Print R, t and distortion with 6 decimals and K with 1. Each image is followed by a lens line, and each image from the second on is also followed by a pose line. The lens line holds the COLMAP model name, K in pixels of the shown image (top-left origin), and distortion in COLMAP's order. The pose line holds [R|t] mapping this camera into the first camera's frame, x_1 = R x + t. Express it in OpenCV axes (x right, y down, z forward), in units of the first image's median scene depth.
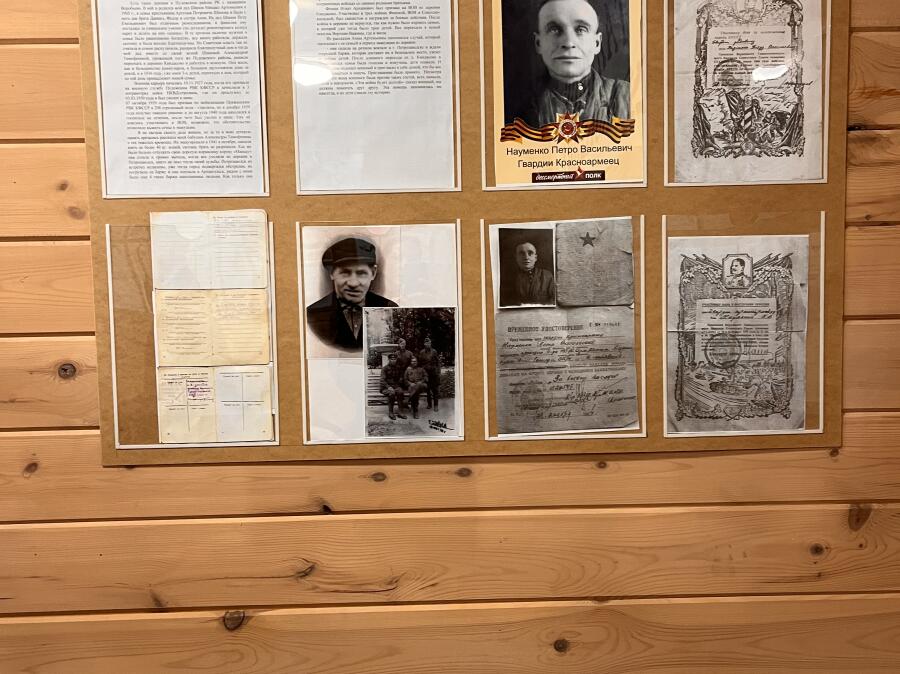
lens RADIAL K [[862.7, 0, 445.2], [0, 862.7, 336.8], [0, 0, 1]] dist [0.024805, 0.000000]
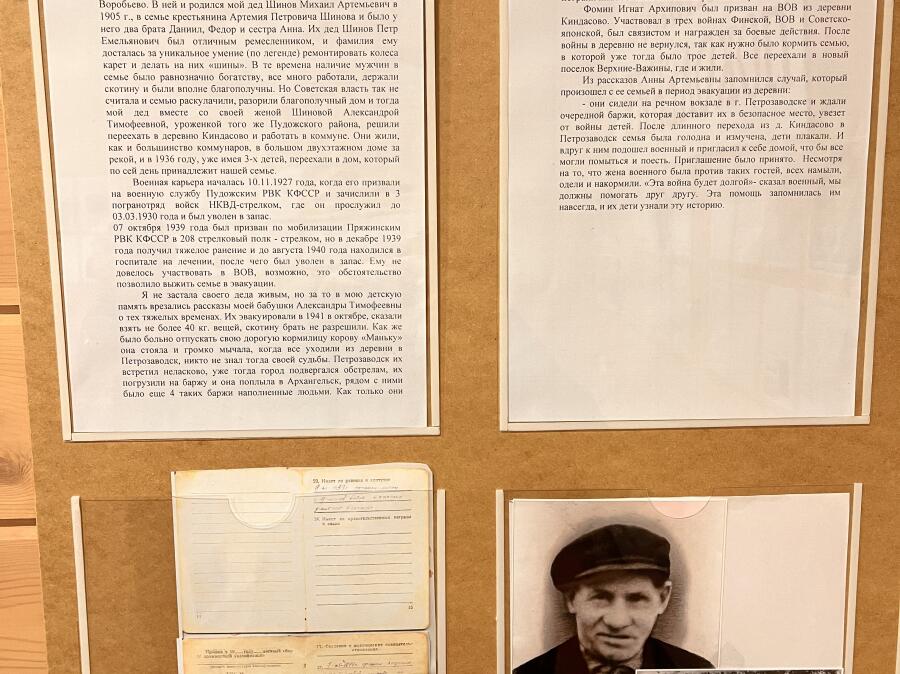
lens RADIAL K [[862.7, 0, 455.3], [0, 862.7, 337.6], [0, 0, 1]] dist [0.024805, 0.000000]
pose [[0.999928, 0.008839, 0.008074, -0.200867], [-0.009286, 0.998329, 0.057038, -0.240104], [-0.007556, -0.057109, 0.998339, 0.563978]]
